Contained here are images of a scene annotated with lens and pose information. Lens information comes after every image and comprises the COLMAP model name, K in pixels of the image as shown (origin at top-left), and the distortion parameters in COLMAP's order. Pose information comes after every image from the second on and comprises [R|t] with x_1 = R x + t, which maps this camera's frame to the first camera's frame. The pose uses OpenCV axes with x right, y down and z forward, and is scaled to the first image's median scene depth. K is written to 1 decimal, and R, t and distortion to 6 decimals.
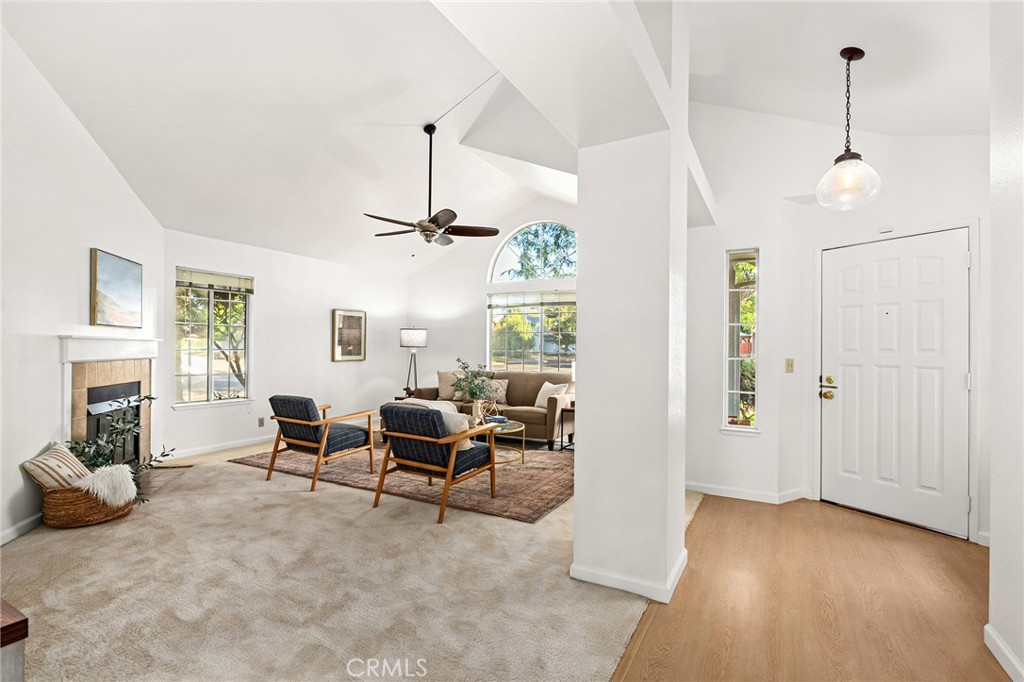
lens RADIAL K [[479.0, 0, 511.5], [0, 479.0, 344.4], [0, 0, 1]] dist [-0.002879, -0.000956]
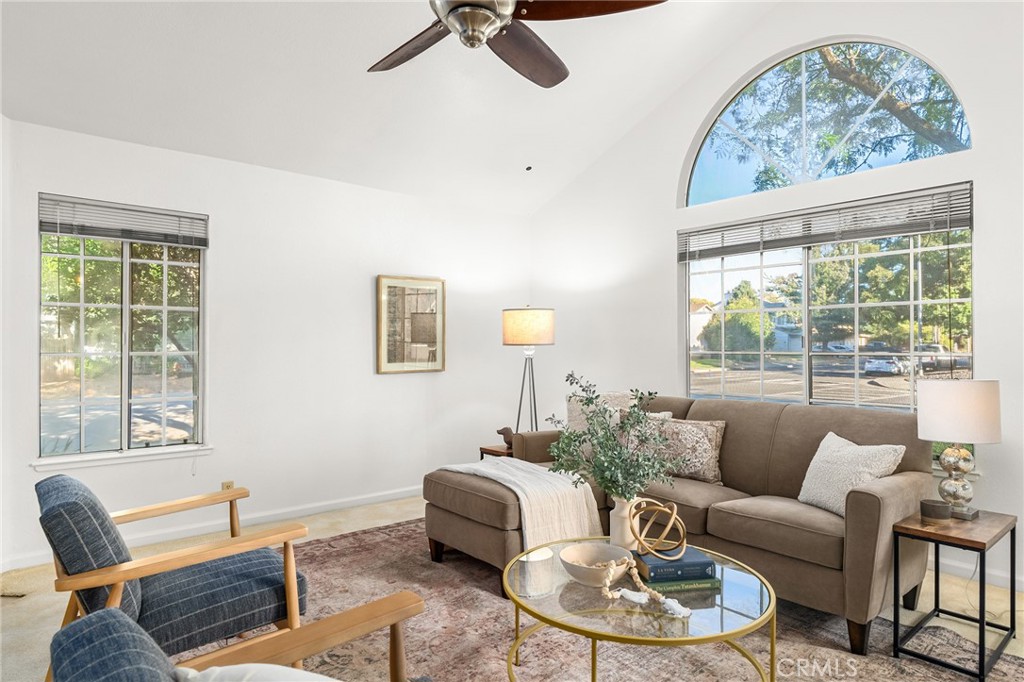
lens RADIAL K [[619.8, 0, 511.9], [0, 619.8, 340.5], [0, 0, 1]] dist [0.000461, 0.000096]
pose [[0.939176, -0.013933, -0.343154, 0.005732], [0.012154, 0.999899, -0.007335, 0.006524], [0.343221, 0.002718, 0.939251, 0.451317]]
